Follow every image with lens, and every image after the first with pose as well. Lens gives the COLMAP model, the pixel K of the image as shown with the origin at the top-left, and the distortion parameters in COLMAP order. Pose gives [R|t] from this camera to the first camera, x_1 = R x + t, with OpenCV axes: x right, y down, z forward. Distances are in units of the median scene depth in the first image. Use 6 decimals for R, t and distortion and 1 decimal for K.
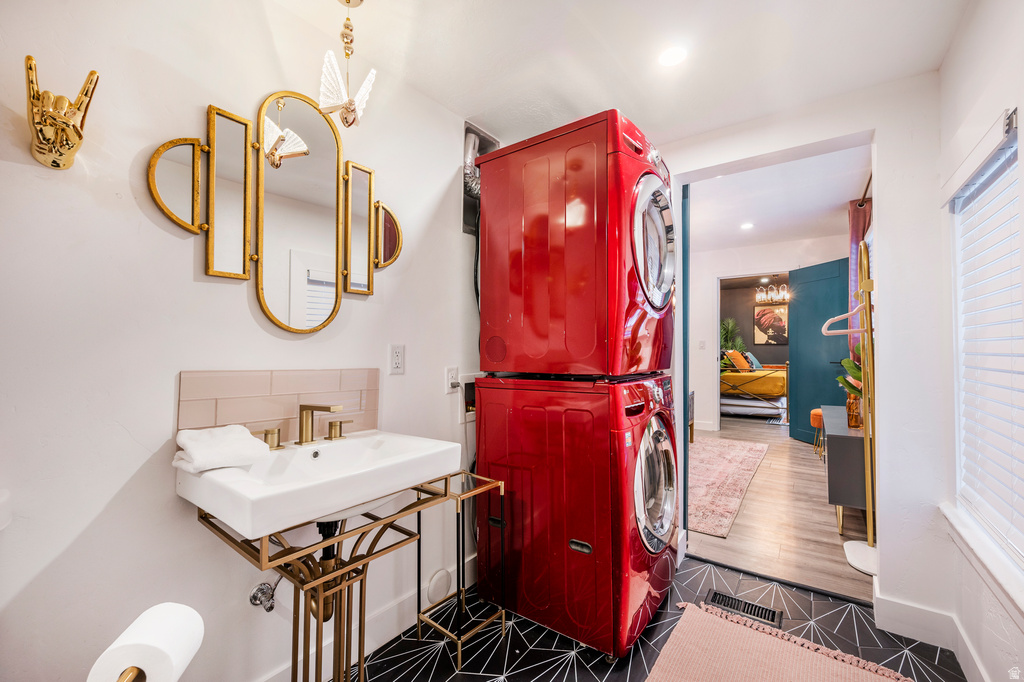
lens RADIAL K [[407.8, 0, 511.4], [0, 407.8, 350.9], [0, 0, 1]] dist [-0.000437, -0.000036]
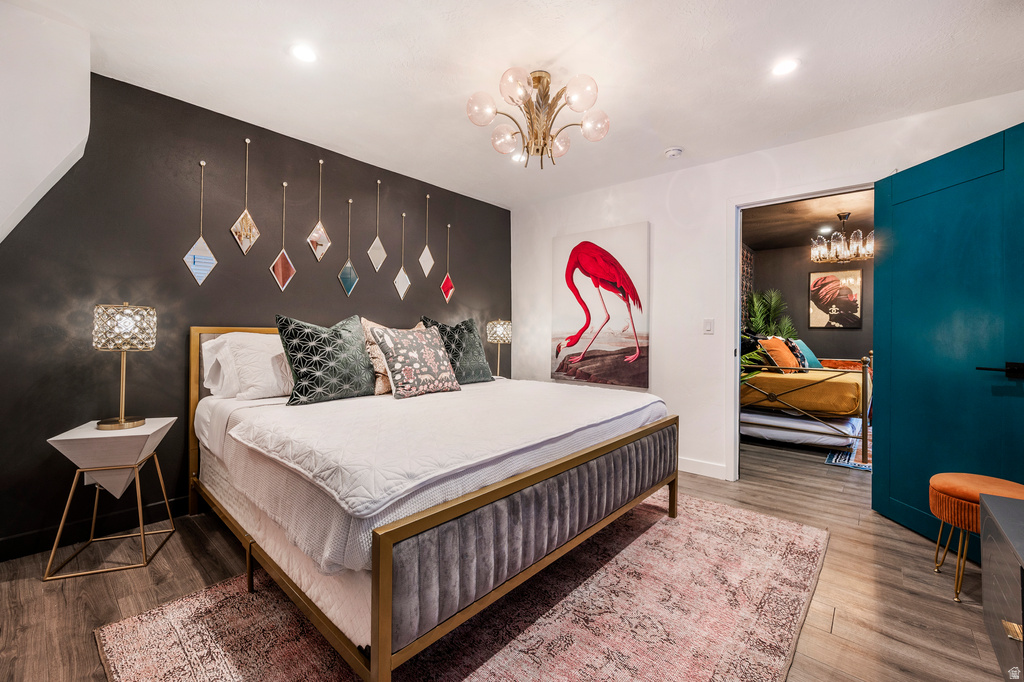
lens RADIAL K [[418.5, 0, 531.7], [0, 418.5, 333.7], [0, 0, 1]] dist [-0.000106, -0.000095]
pose [[0.998287, 0.010985, -0.057472, 0.223682], [-0.010955, 0.999940, 0.000839, -0.002406], [0.057478, -0.000208, 0.998347, 0.355267]]
